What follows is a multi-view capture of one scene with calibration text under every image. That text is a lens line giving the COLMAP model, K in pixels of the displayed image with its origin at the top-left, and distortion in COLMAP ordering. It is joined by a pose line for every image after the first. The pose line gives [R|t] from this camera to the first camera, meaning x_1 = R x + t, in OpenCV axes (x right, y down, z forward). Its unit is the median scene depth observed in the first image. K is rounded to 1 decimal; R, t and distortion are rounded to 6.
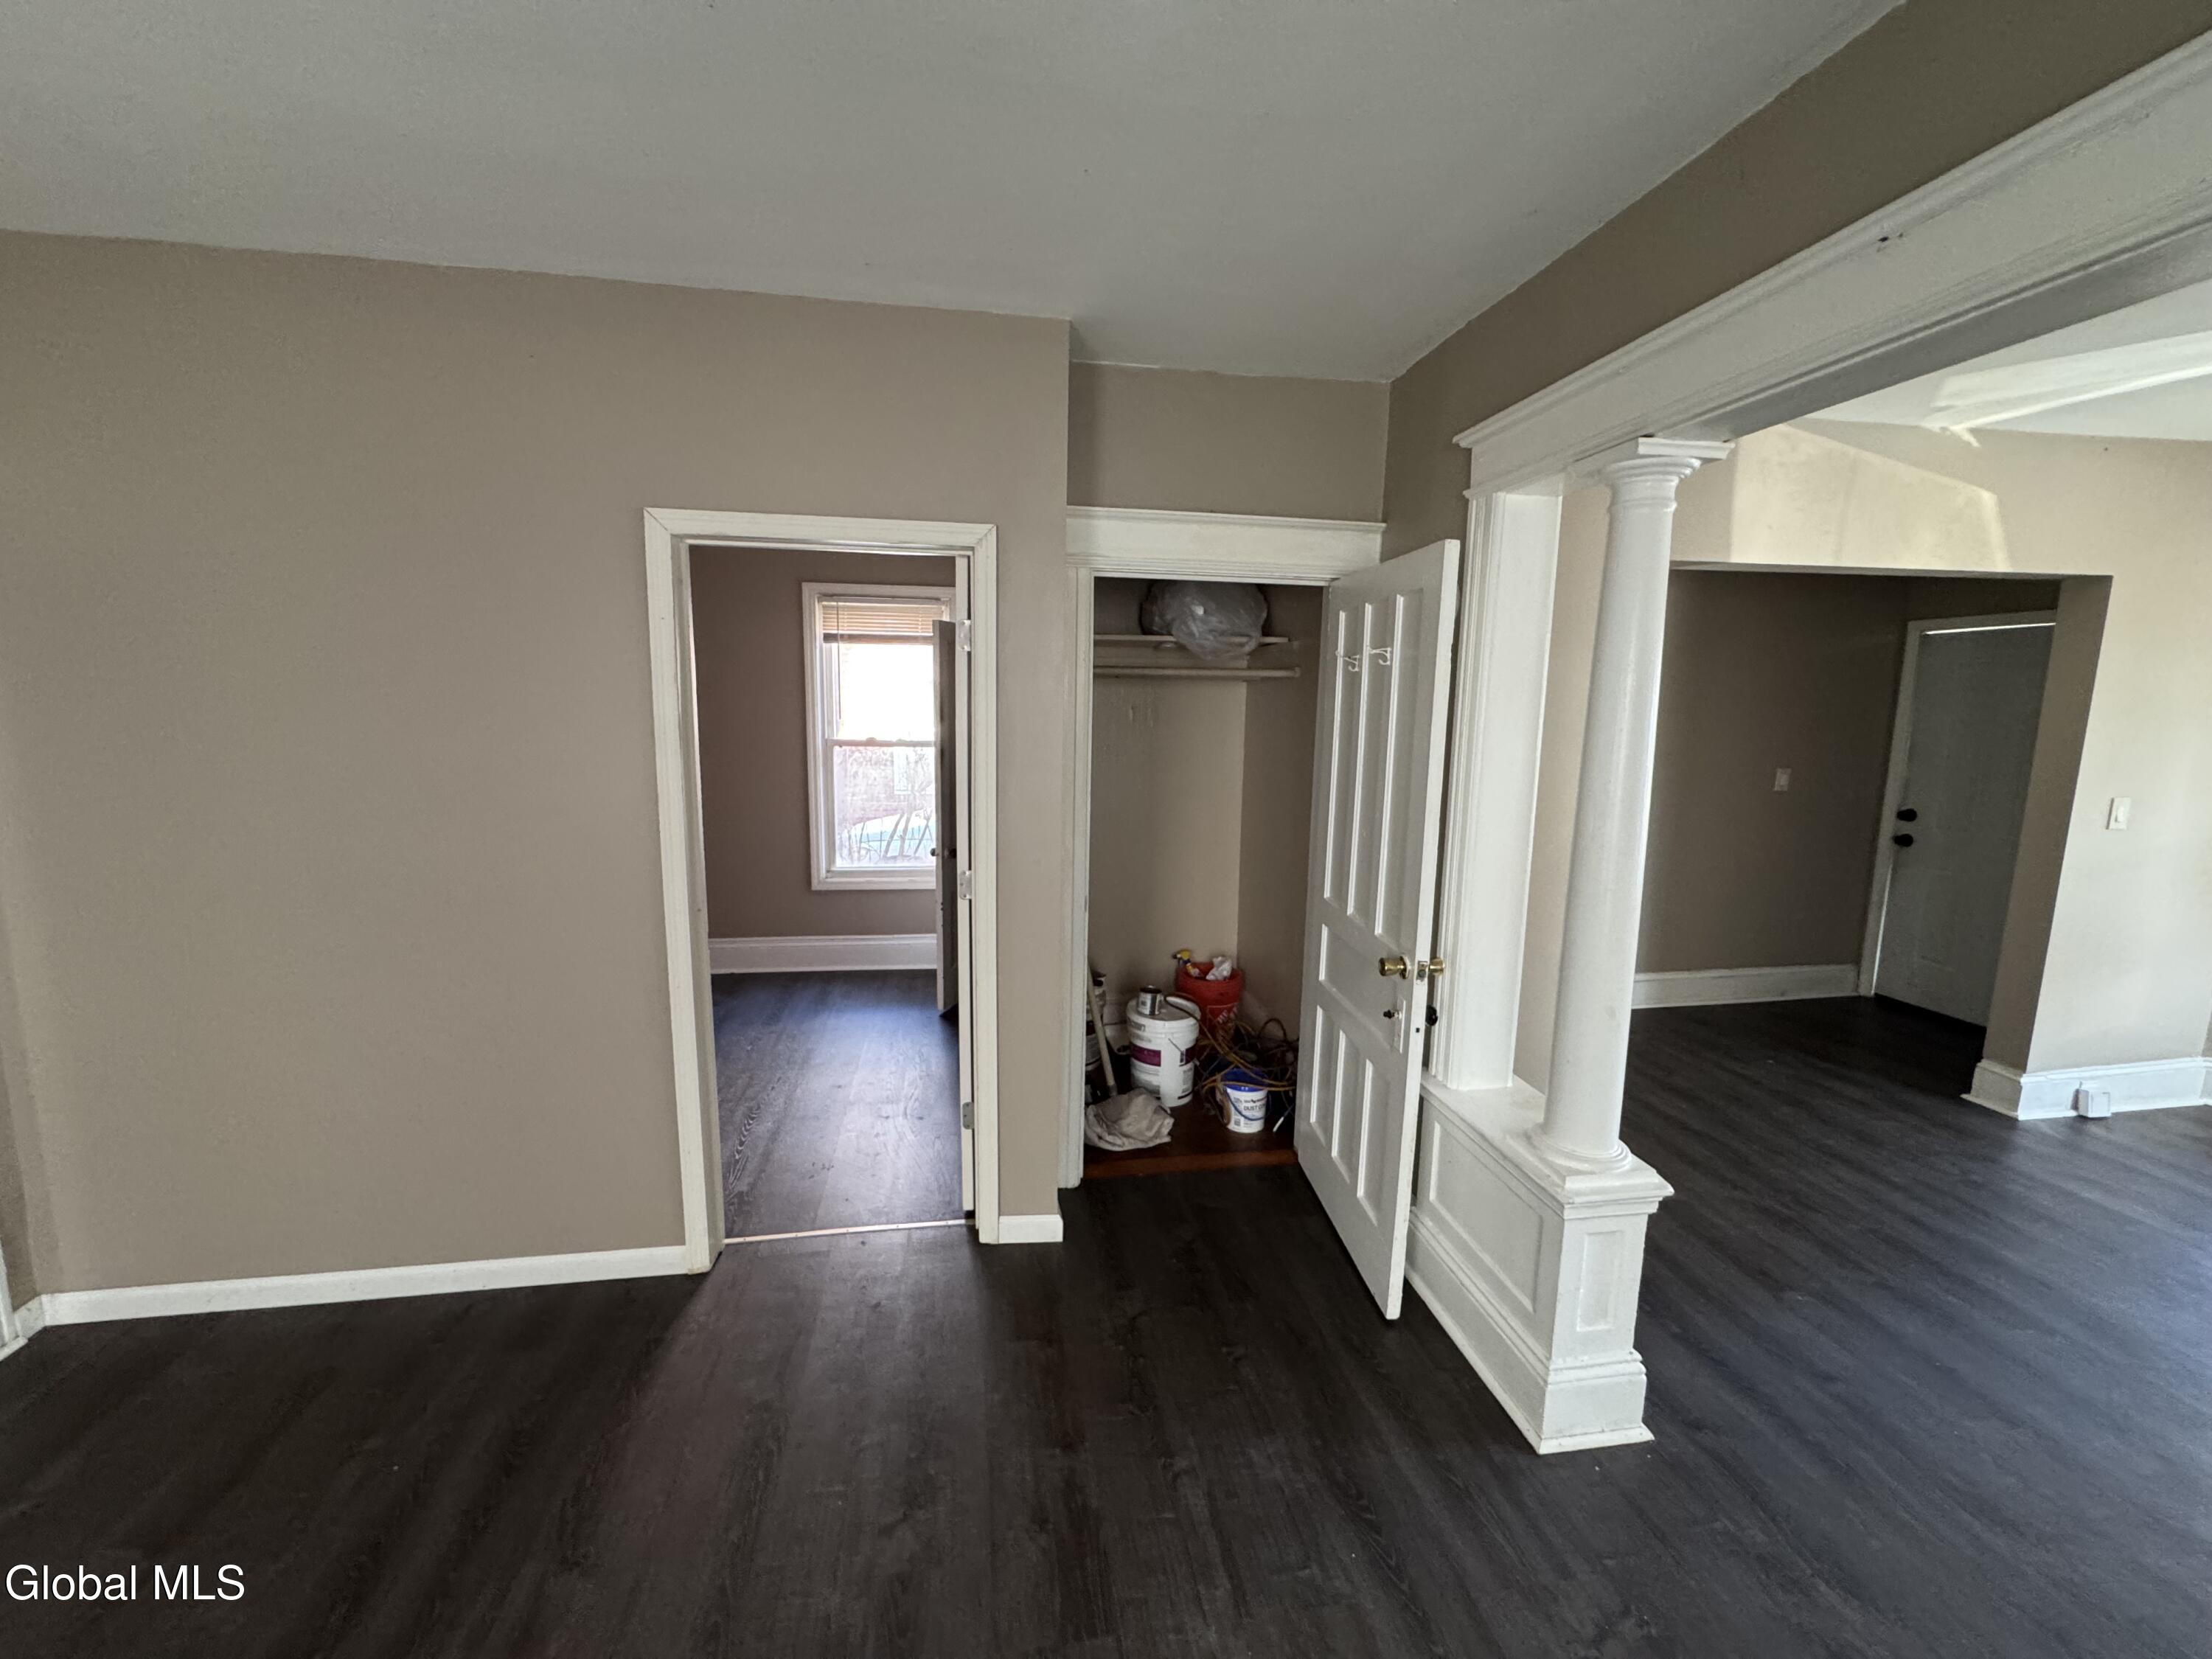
lens RADIAL K [[880.5, 0, 1110.2], [0, 880.5, 825.4], [0, 0, 1]] dist [-0.002811, -0.000207]
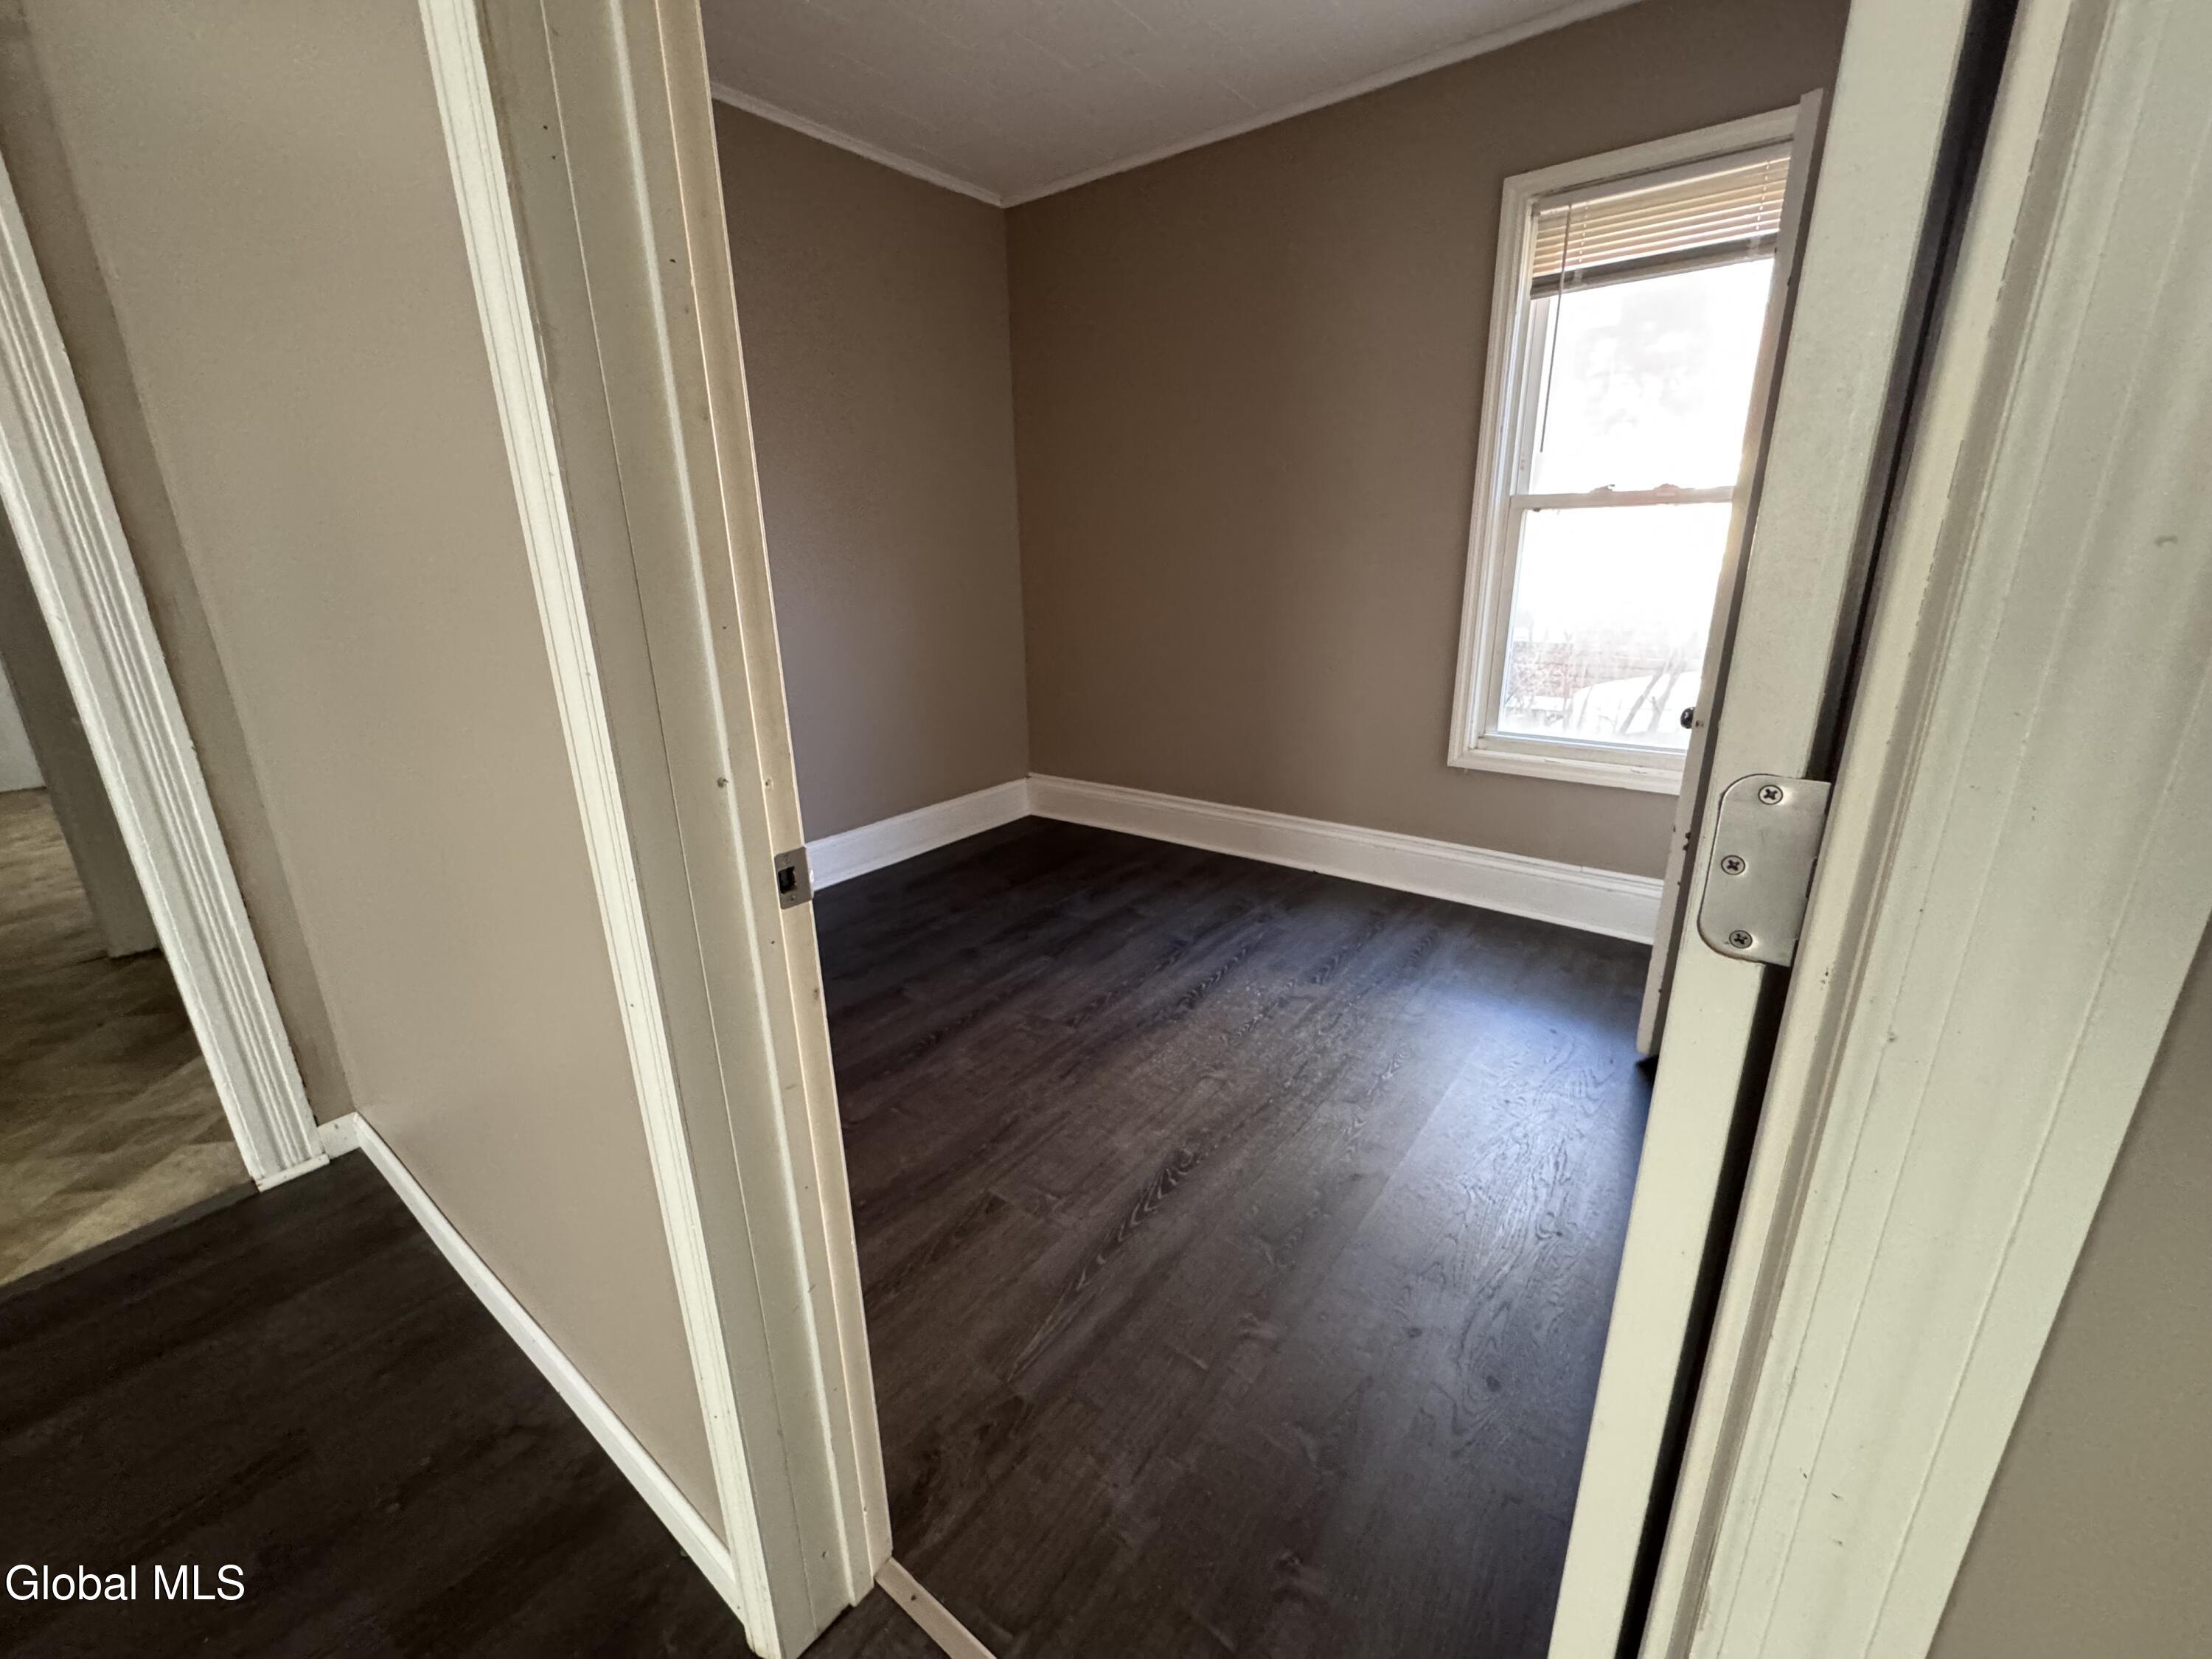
lens RADIAL K [[880.5, 0, 1107.4], [0, 880.5, 818.6], [0, 0, 1]] dist [-0.002811, -0.000207]
pose [[0.691722, 0.184171, -0.698285, -0.078598], [-0.078612, 0.980391, 0.180703, 0.020644], [0.717873, -0.070103, 0.692636, 0.438143]]
